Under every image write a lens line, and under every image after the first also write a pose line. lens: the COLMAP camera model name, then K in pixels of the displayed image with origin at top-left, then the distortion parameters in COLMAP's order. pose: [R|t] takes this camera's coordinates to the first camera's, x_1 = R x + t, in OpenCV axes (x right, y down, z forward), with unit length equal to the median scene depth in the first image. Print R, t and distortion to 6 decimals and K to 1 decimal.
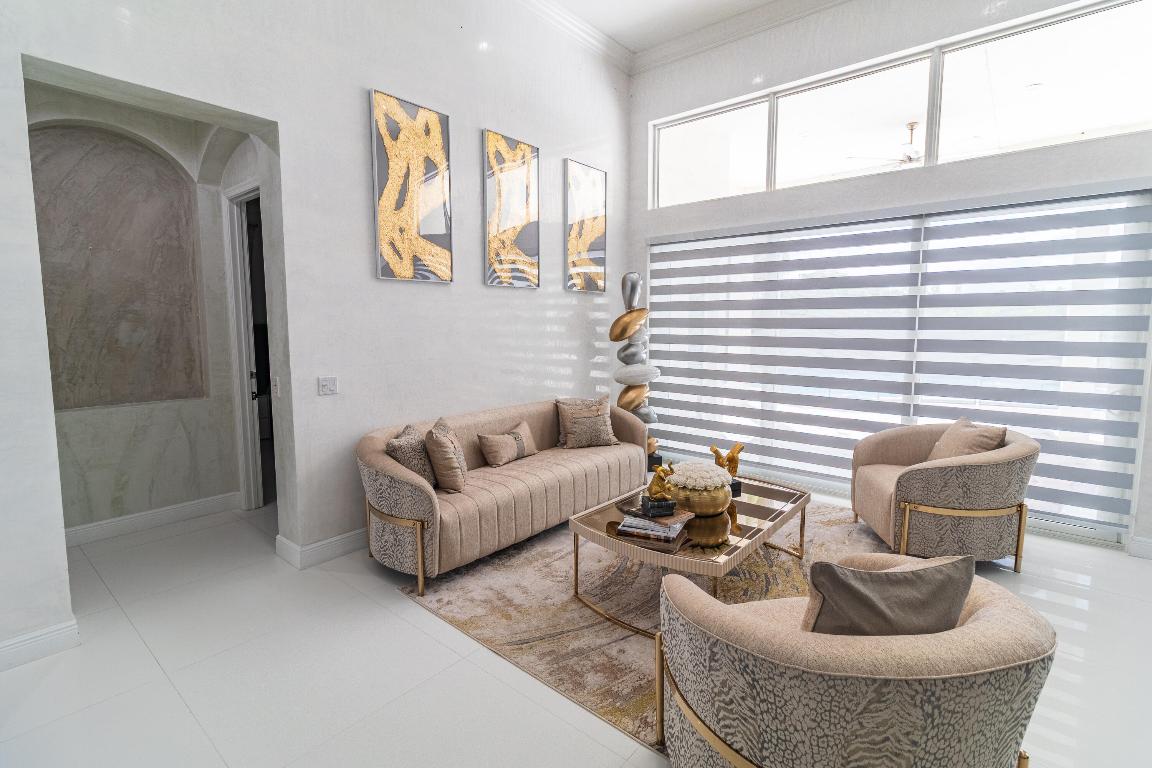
lens RADIAL K [[532.5, 0, 569.4], [0, 532.5, 370.6], [0, 0, 1]] dist [-0.000461, 0.002001]
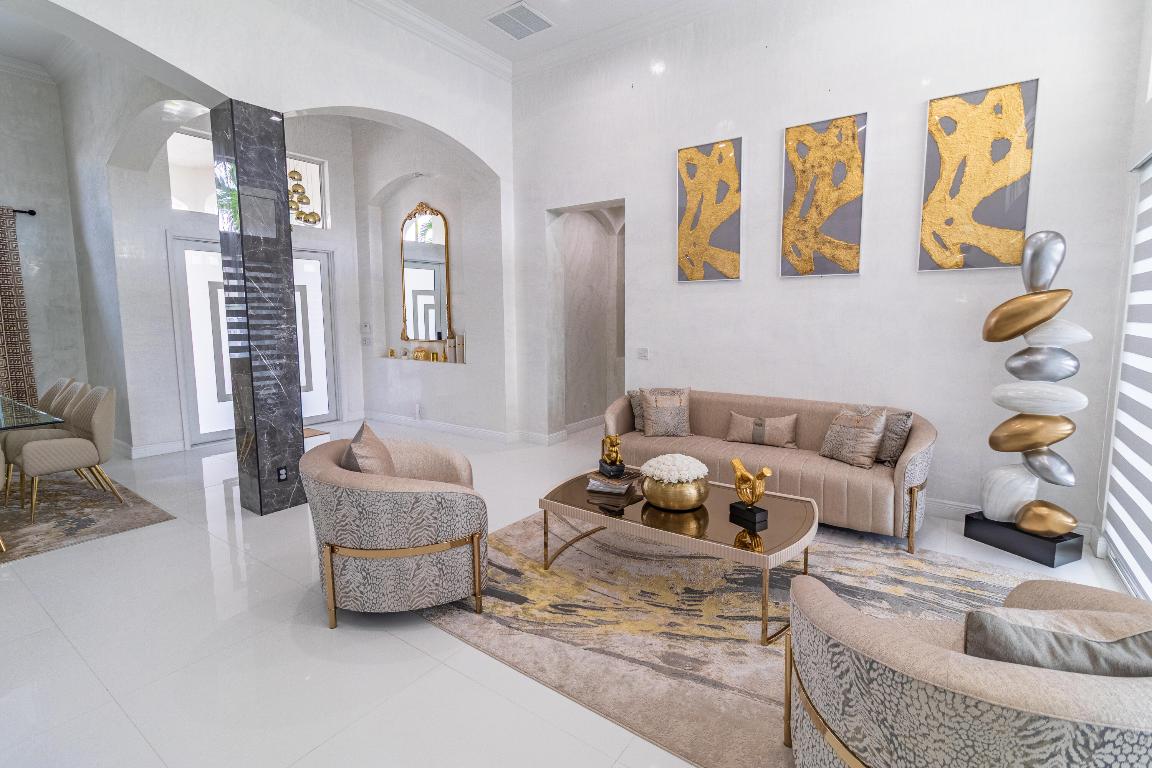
lens RADIAL K [[532.5, 0, 571.1], [0, 532.5, 371.7], [0, 0, 1]] dist [-0.000461, 0.002001]
pose [[0.064212, 0.110367, -0.991814, 0.953670], [-0.090784, 0.990390, 0.104331, -0.050266], [0.993798, 0.083342, 0.073614, 0.564058]]
